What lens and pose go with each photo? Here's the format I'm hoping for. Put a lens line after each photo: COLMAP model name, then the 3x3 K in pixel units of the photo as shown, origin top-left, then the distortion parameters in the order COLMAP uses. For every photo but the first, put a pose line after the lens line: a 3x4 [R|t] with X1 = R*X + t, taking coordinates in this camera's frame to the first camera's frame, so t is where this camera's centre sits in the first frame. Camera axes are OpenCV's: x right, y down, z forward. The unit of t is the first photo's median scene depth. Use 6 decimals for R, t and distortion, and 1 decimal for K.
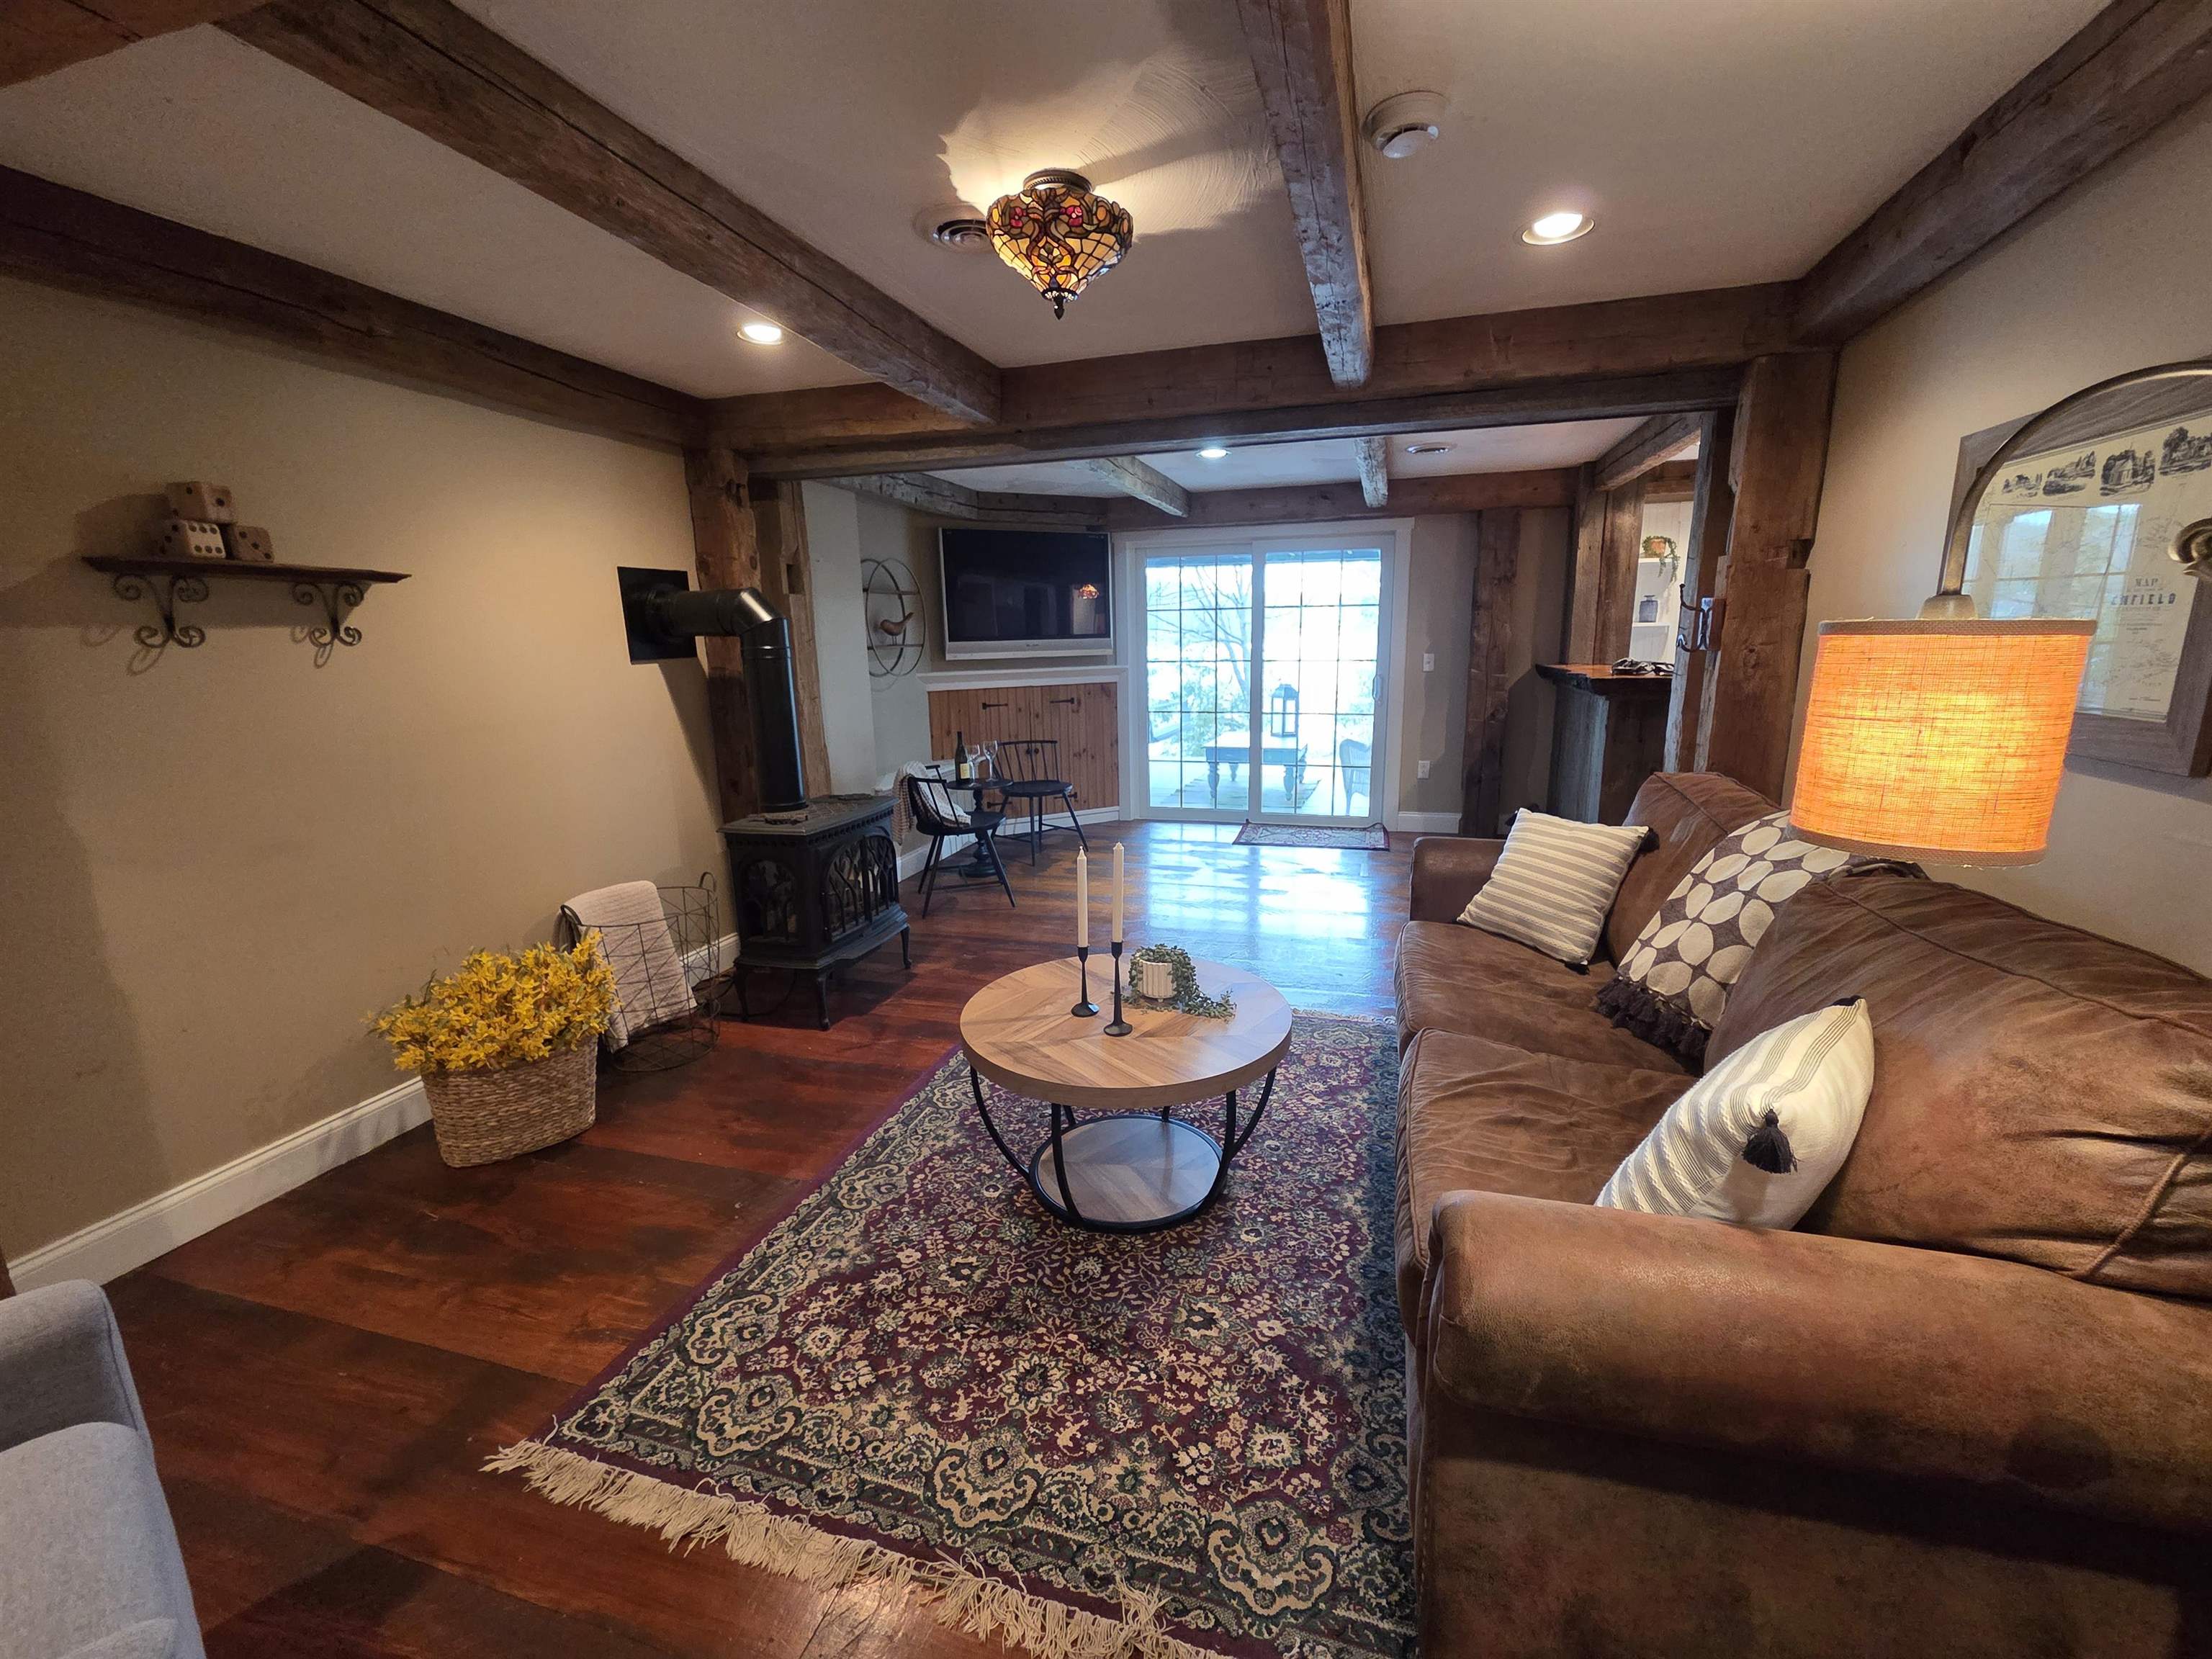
lens RADIAL K [[904.6, 0, 1117.3], [0, 904.6, 834.4], [0, 0, 1]] dist [0.003616, -0.000187]
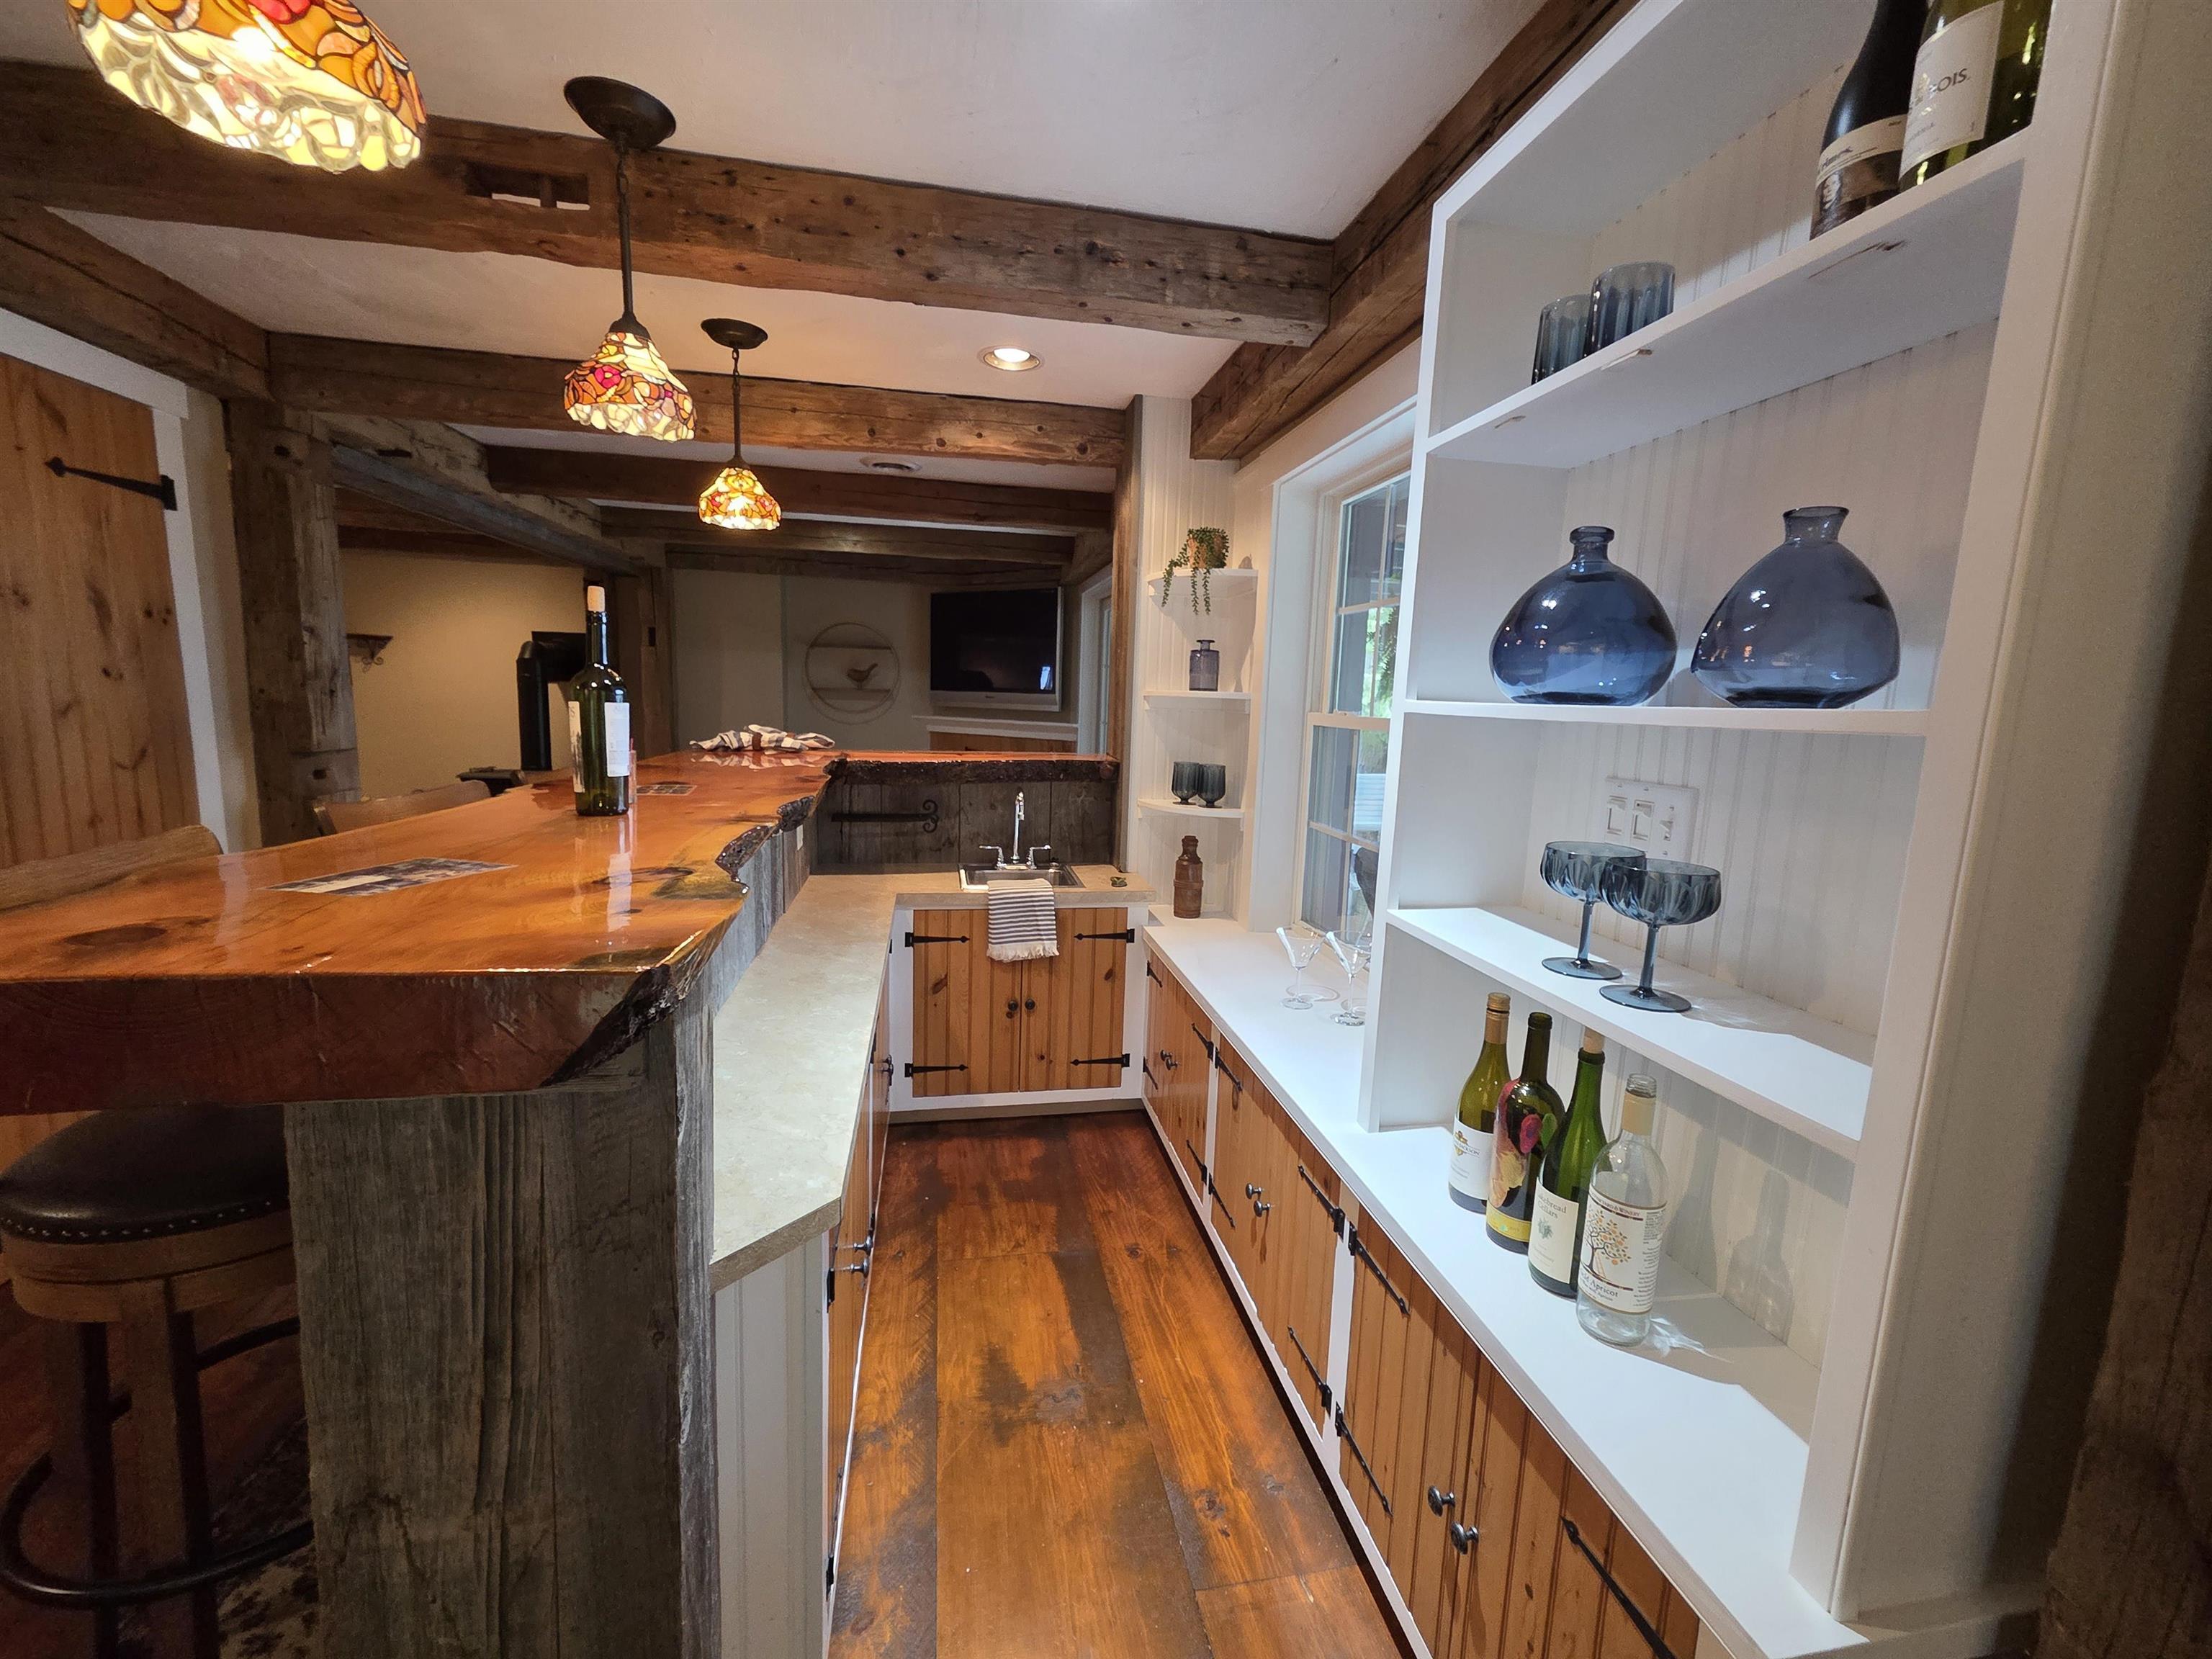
lens RADIAL K [[907.4, 0, 1115.6], [0, 907.4, 831.7], [0, 0, 1]] dist [0.003157, -0.000726]
pose [[0.453925, 0.164683, -0.875689, 0.978395], [-0.226916, 0.971735, 0.065121, -0.167308], [0.861662, 0.169148, 0.478463, 0.678929]]
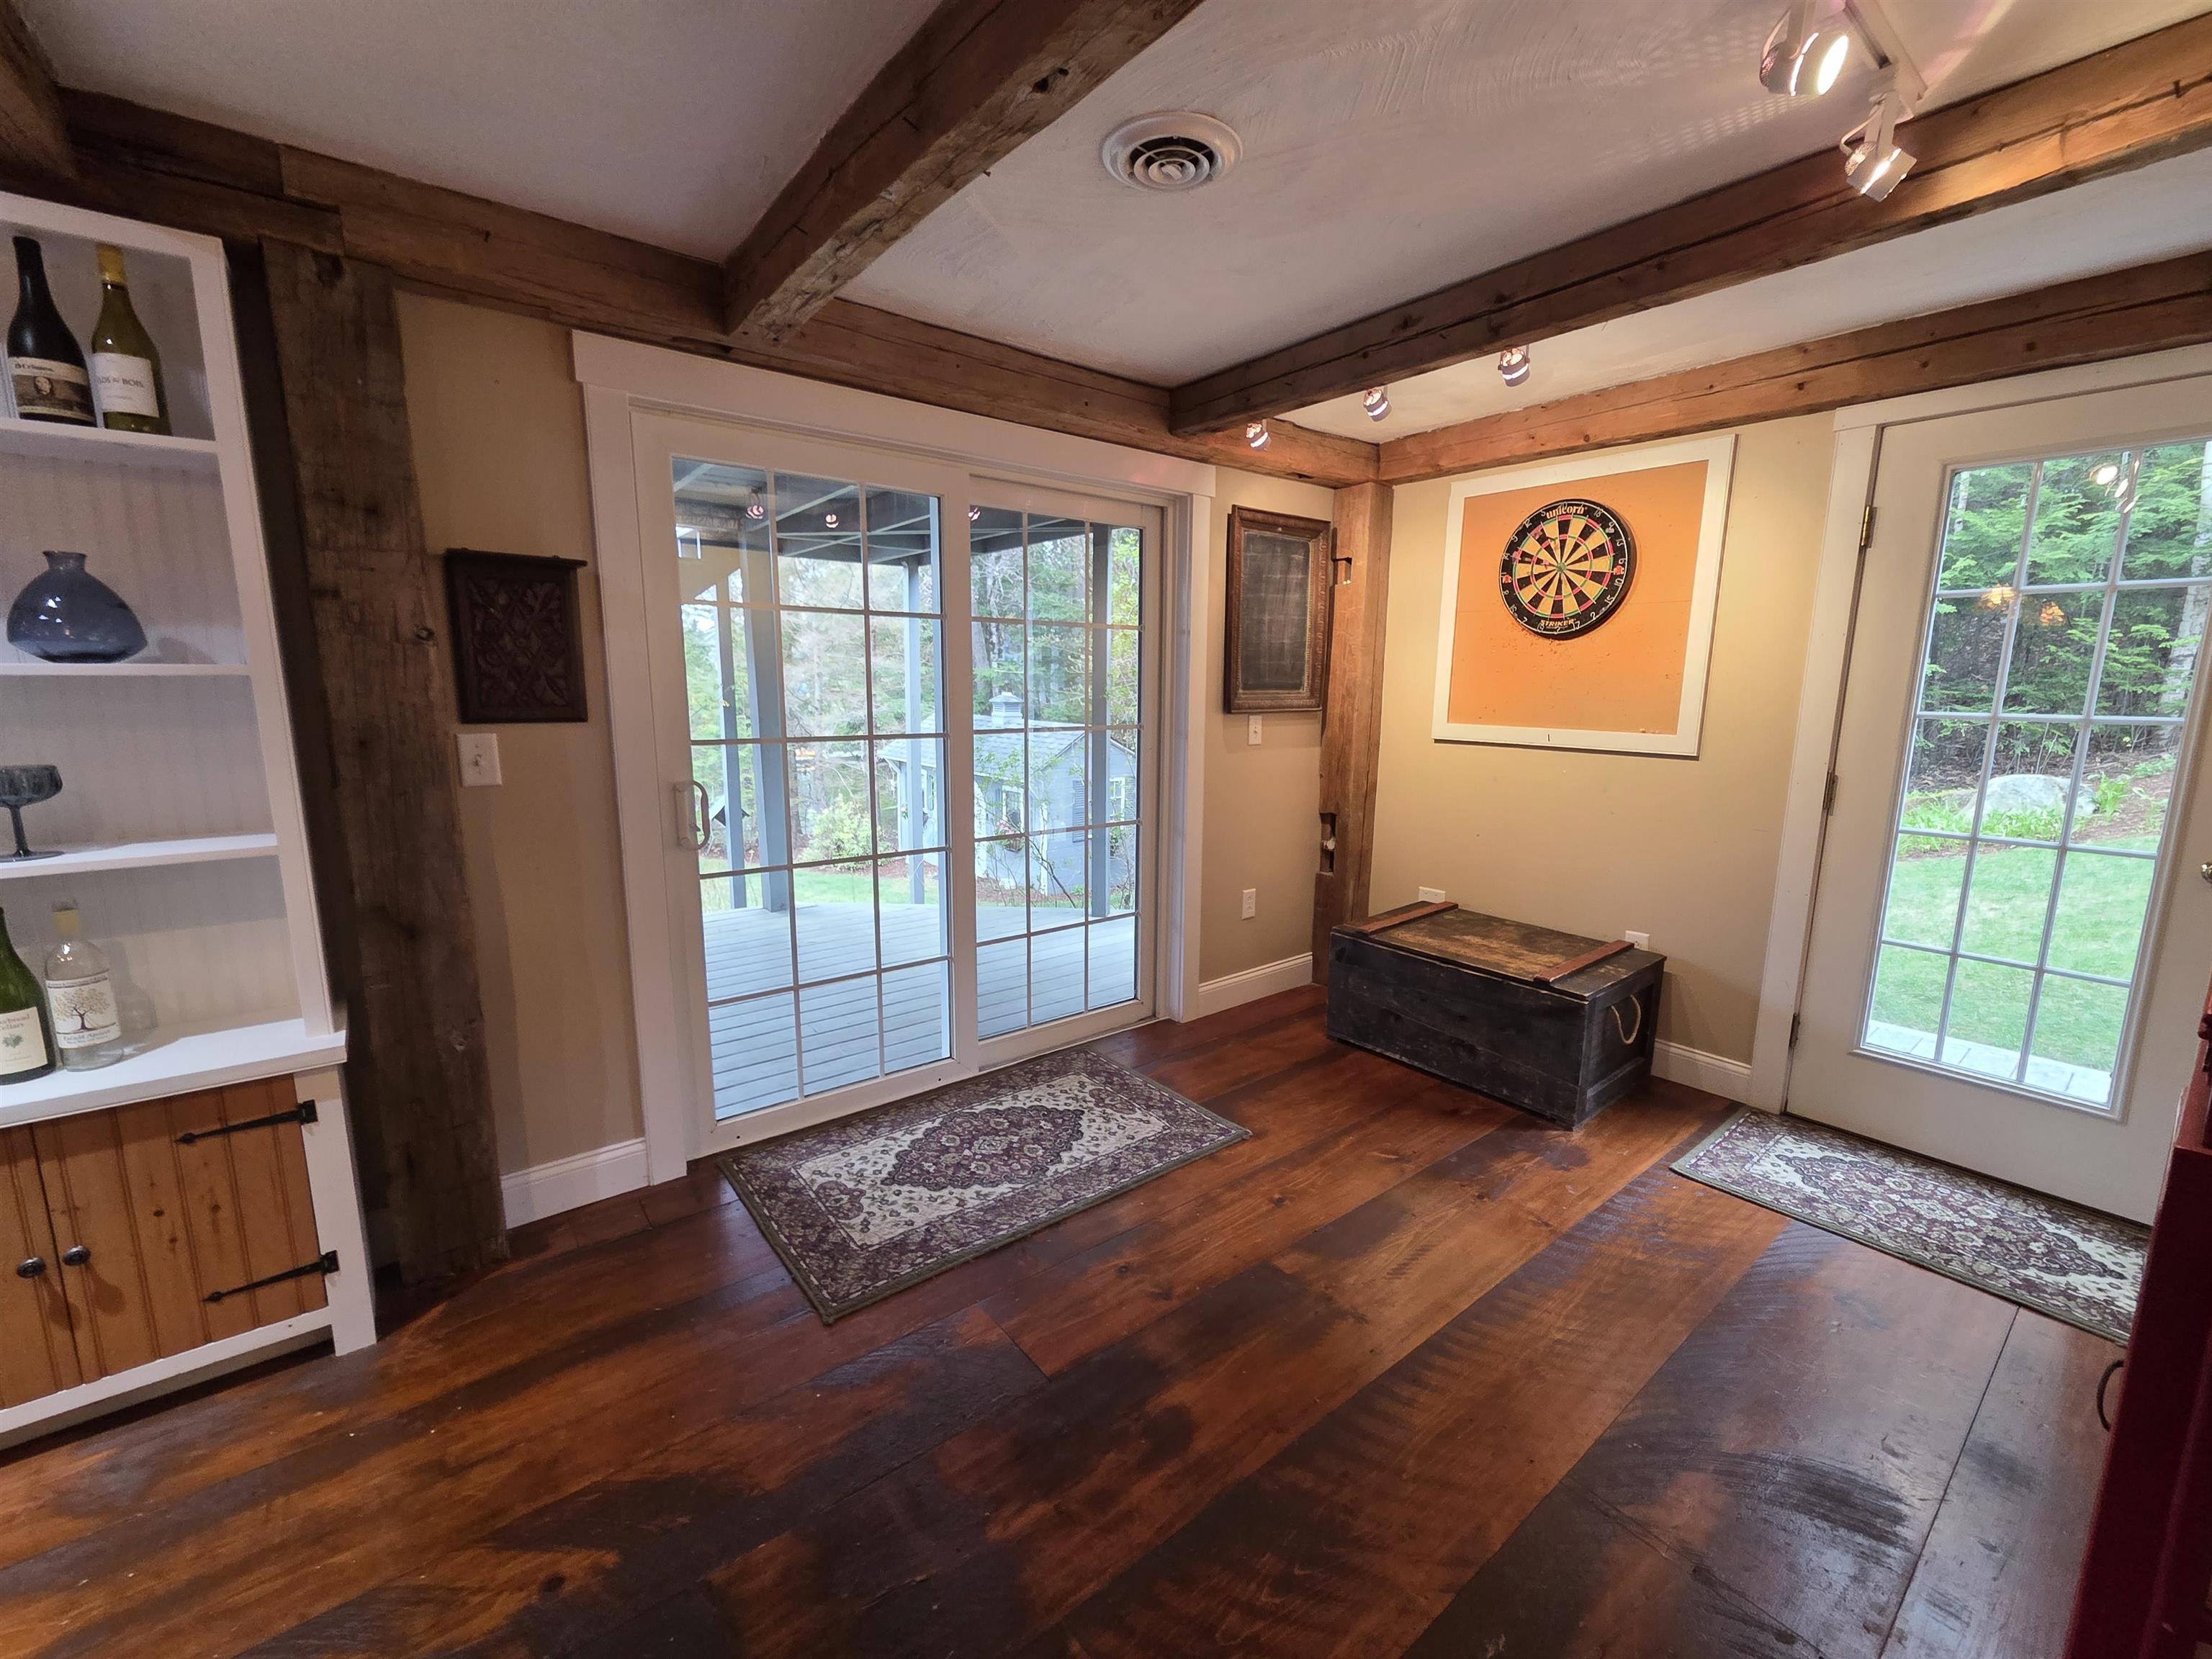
lens RADIAL K [[907.4, 0, 1115.6], [0, 907.4, 831.7], [0, 0, 1]] dist [0.003157, -0.000726]
pose [[0.575447, -0.113625, 0.809907, 0.843441], [0.150115, 0.988151, 0.031973, -0.114793], [-0.803944, 0.103180, 0.585686, 0.440062]]
